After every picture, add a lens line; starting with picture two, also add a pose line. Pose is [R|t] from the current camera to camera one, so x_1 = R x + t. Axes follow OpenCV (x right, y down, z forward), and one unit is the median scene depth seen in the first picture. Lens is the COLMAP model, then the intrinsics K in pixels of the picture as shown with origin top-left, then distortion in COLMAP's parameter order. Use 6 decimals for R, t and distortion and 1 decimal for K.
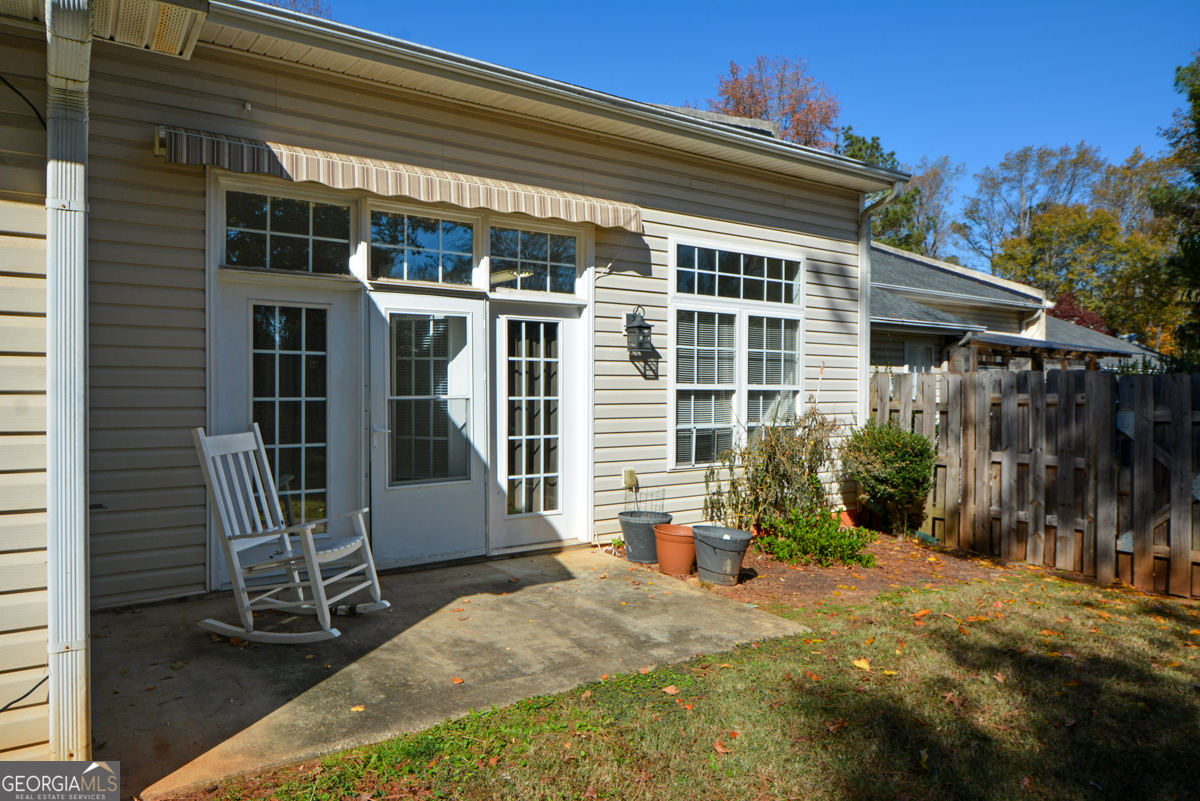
lens RADIAL K [[710.8, 0, 599.5], [0, 710.8, 391.2], [0, 0, 1]] dist [0.006080, 0.000029]
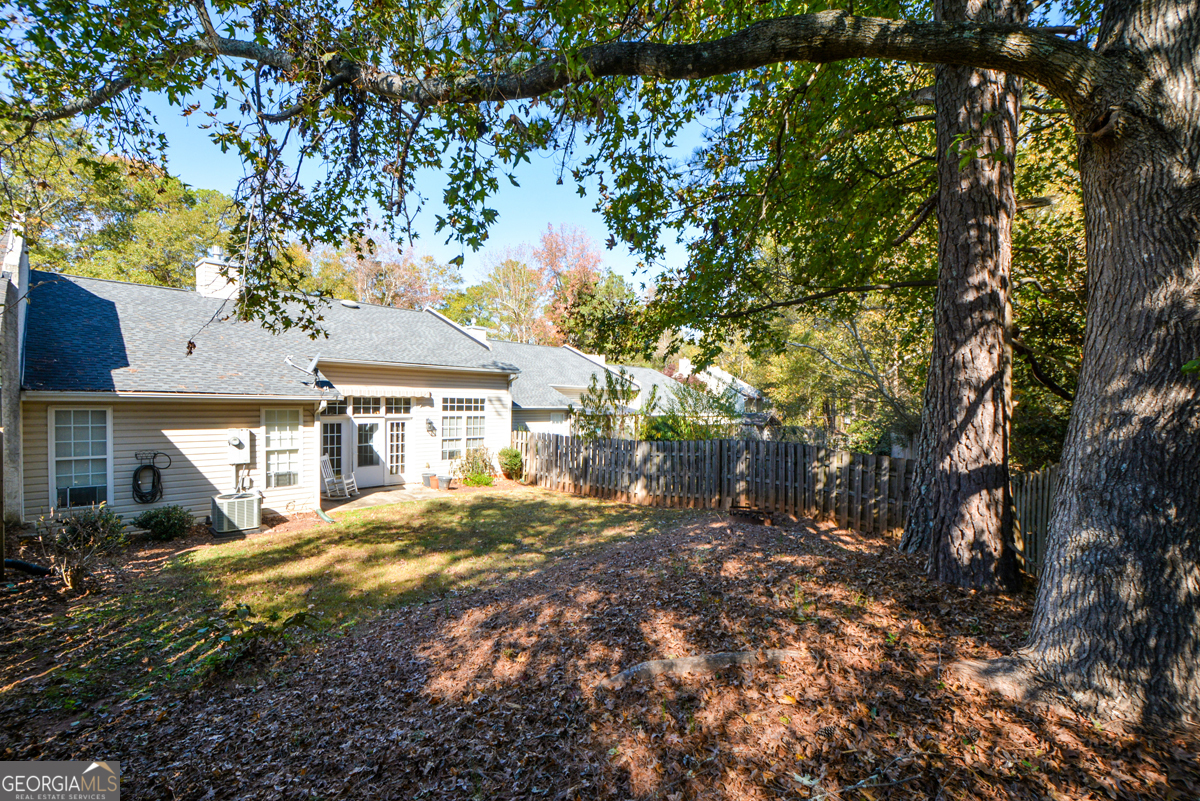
lens RADIAL K [[522.5, 0, 584.3], [0, 522.5, 404.0], [0, 0, 1]] dist [-0.002236, -0.003207]
pose [[0.985863, 0.008231, 0.167354, 0.388639], [-0.010621, 0.999854, 0.013389, -0.228497], [-0.167219, -0.014977, 0.985806, -1.748833]]
